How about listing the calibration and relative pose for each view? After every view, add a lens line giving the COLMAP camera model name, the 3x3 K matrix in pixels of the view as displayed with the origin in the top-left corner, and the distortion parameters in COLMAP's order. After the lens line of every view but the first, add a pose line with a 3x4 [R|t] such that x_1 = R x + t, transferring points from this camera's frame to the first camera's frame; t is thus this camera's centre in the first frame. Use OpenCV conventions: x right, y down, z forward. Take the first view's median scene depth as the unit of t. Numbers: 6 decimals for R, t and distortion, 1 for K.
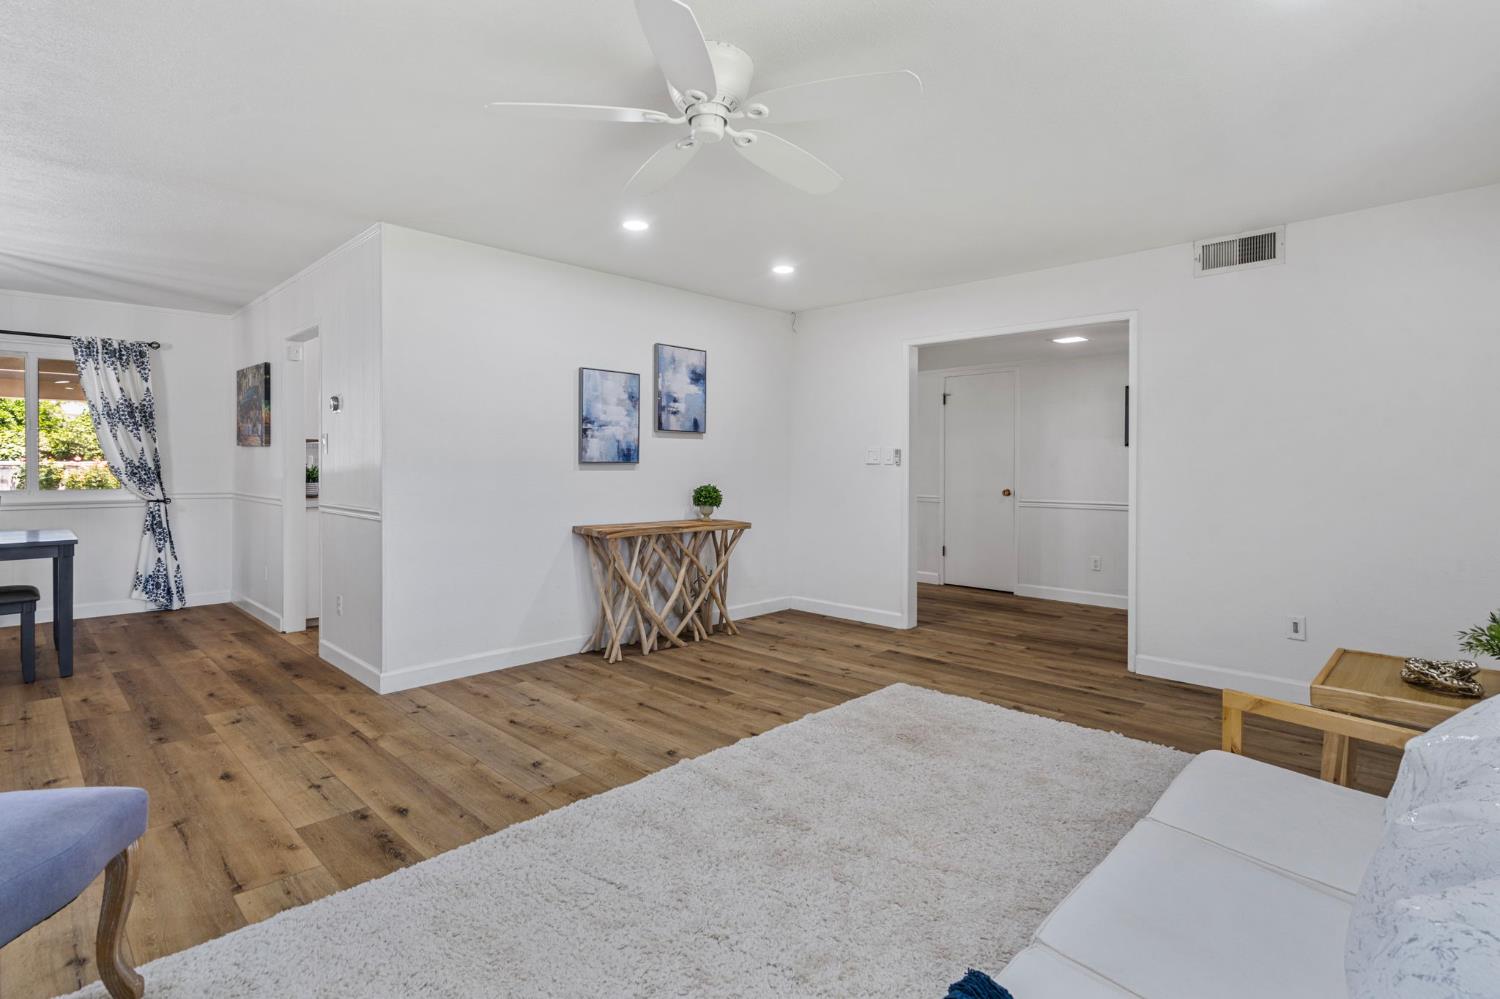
lens RADIAL K [[733.7, 0, 743.7], [0, 733.7, 467.4], [0, 0, 1]] dist [0.001638, 0.000227]
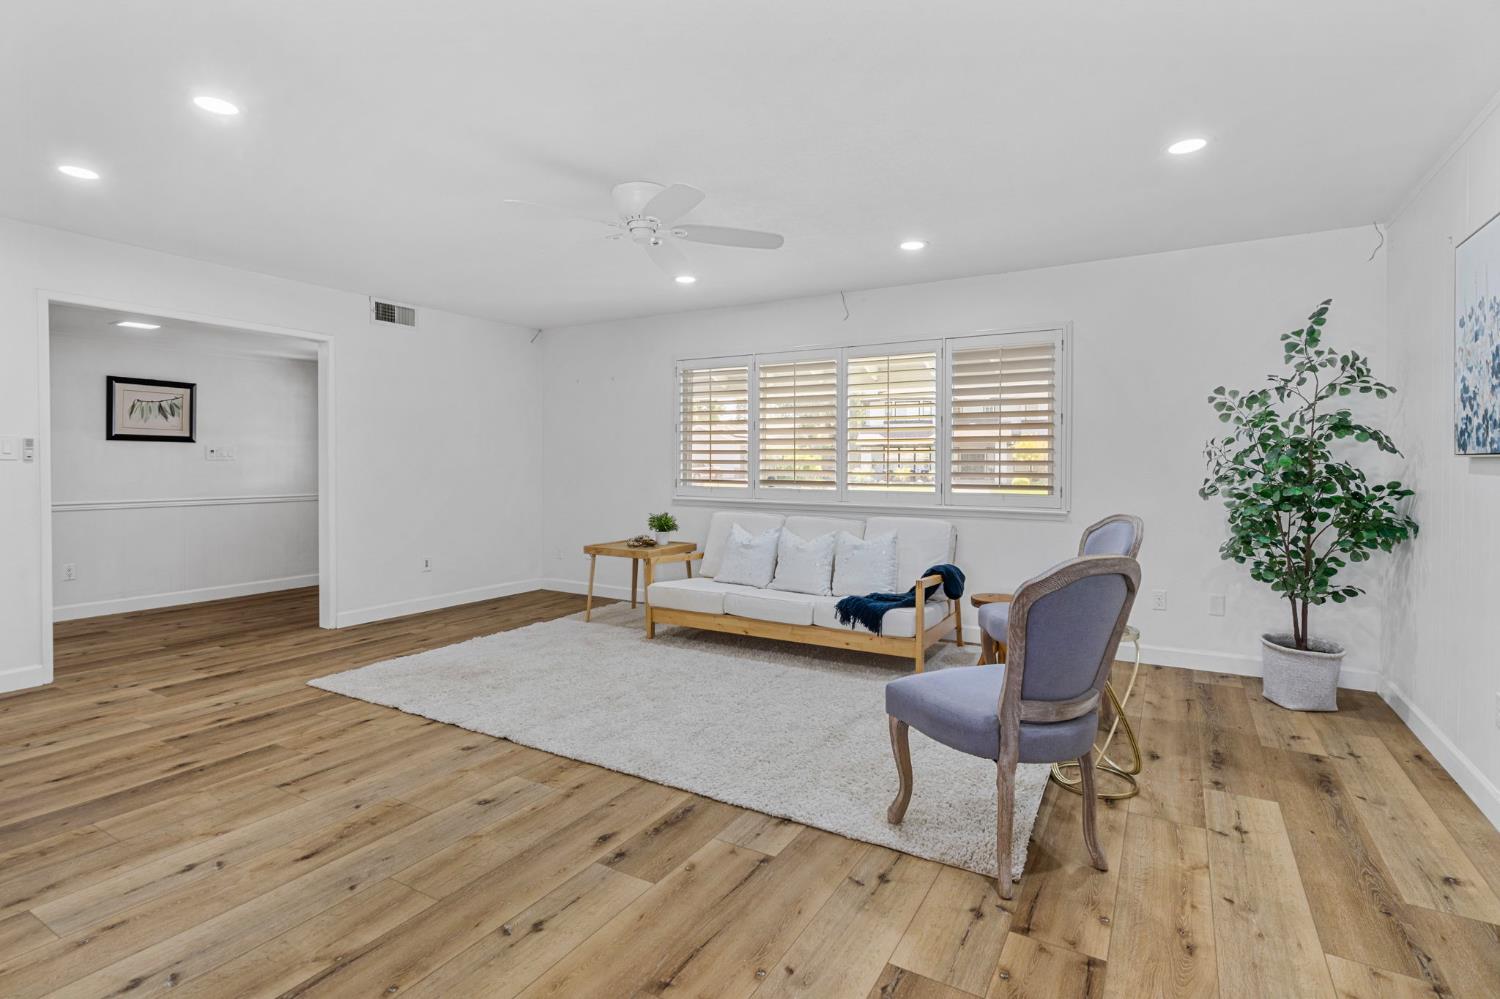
lens RADIAL K [[733.7, 0, 743.7], [0, 733.7, 467.4], [0, 0, 1]] dist [0.001638, 0.000227]
pose [[-0.240808, -0.008649, 0.970534, -0.976188], [-0.000940, 0.999962, 0.008678, -0.005009], [-0.970572, 0.001178, -0.240807, 0.733201]]
